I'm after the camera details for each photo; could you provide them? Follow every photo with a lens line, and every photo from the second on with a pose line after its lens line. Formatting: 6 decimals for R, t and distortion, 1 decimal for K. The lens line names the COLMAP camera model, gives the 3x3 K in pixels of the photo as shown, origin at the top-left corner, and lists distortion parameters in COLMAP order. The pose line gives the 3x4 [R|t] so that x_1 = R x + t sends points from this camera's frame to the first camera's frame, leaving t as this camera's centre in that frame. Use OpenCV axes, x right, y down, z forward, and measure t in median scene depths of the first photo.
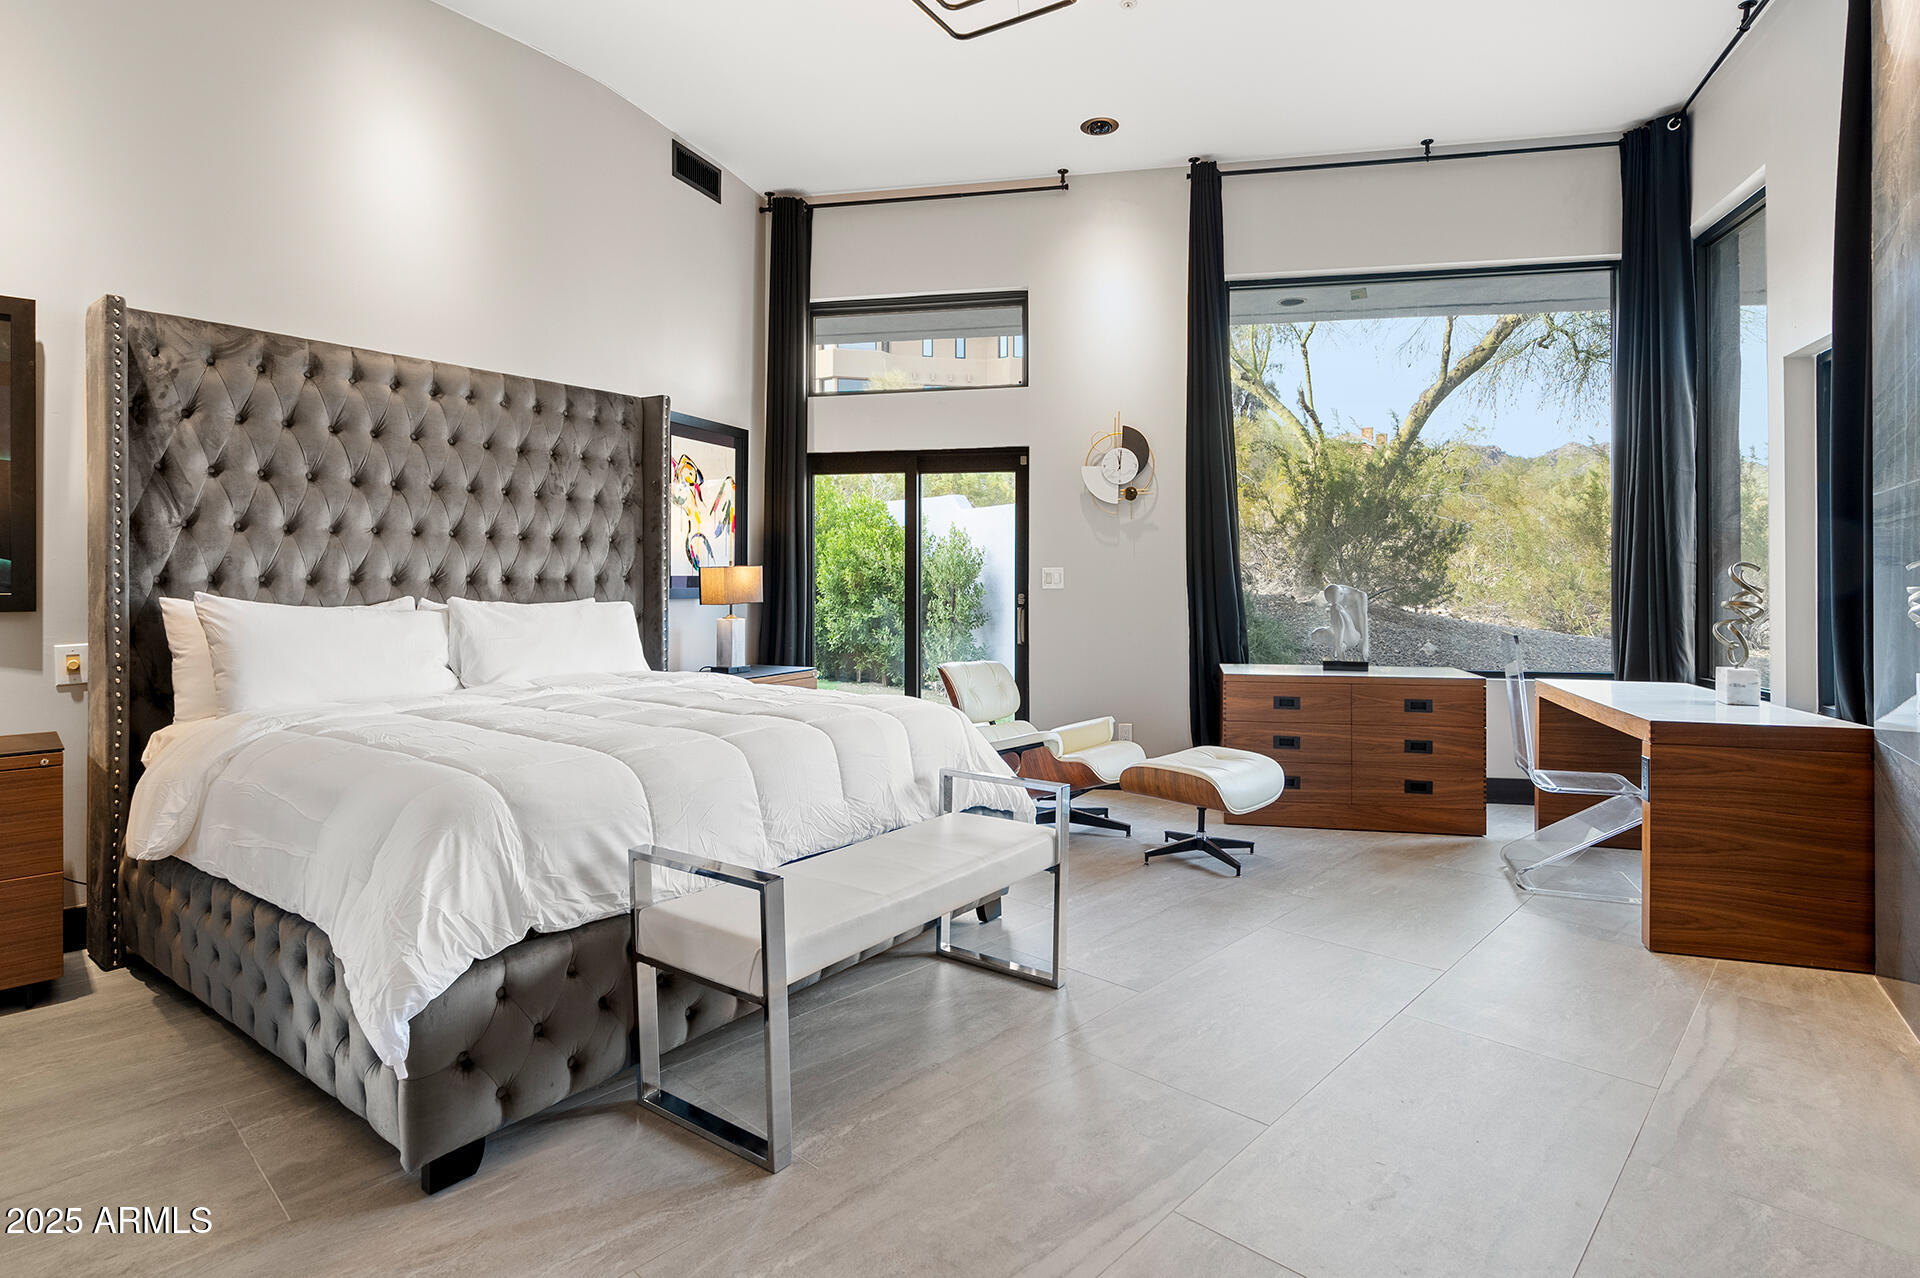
lens RADIAL K [[995.0, 0, 956.2], [0, 995.0, 592.4], [0, 0, 1]] dist [0.003922, 0.001299]
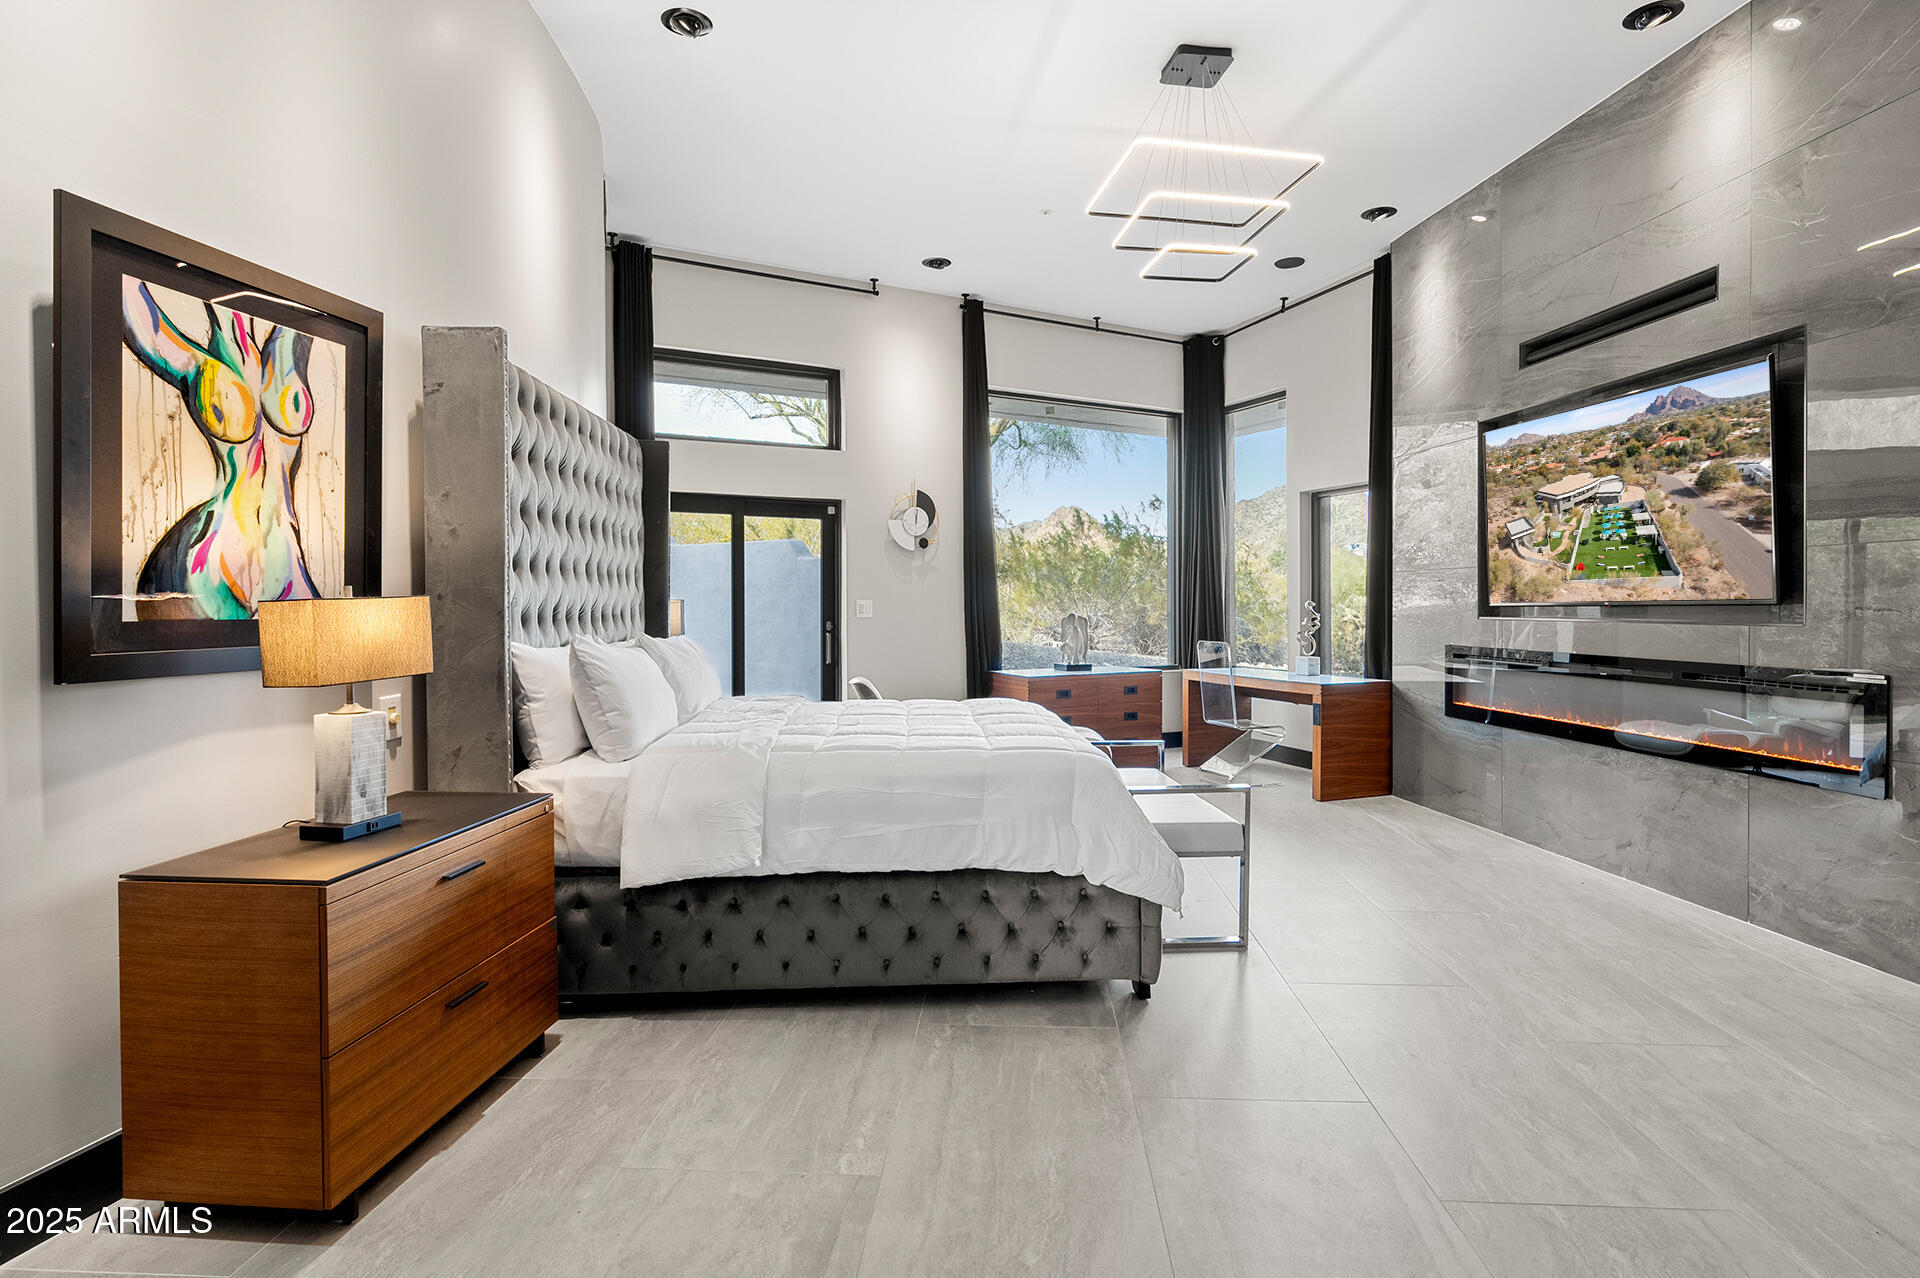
lens RADIAL K [[995.0, 0, 955.5], [0, 995.0, 628.2], [0, 0, 1]] dist [0.003922, 0.001299]
pose [[0.761160, -0.018303, 0.648306, -0.644402], [0.007701, 0.999786, 0.019185, -0.013470], [-0.648519, -0.009610, 0.761138, -0.010663]]
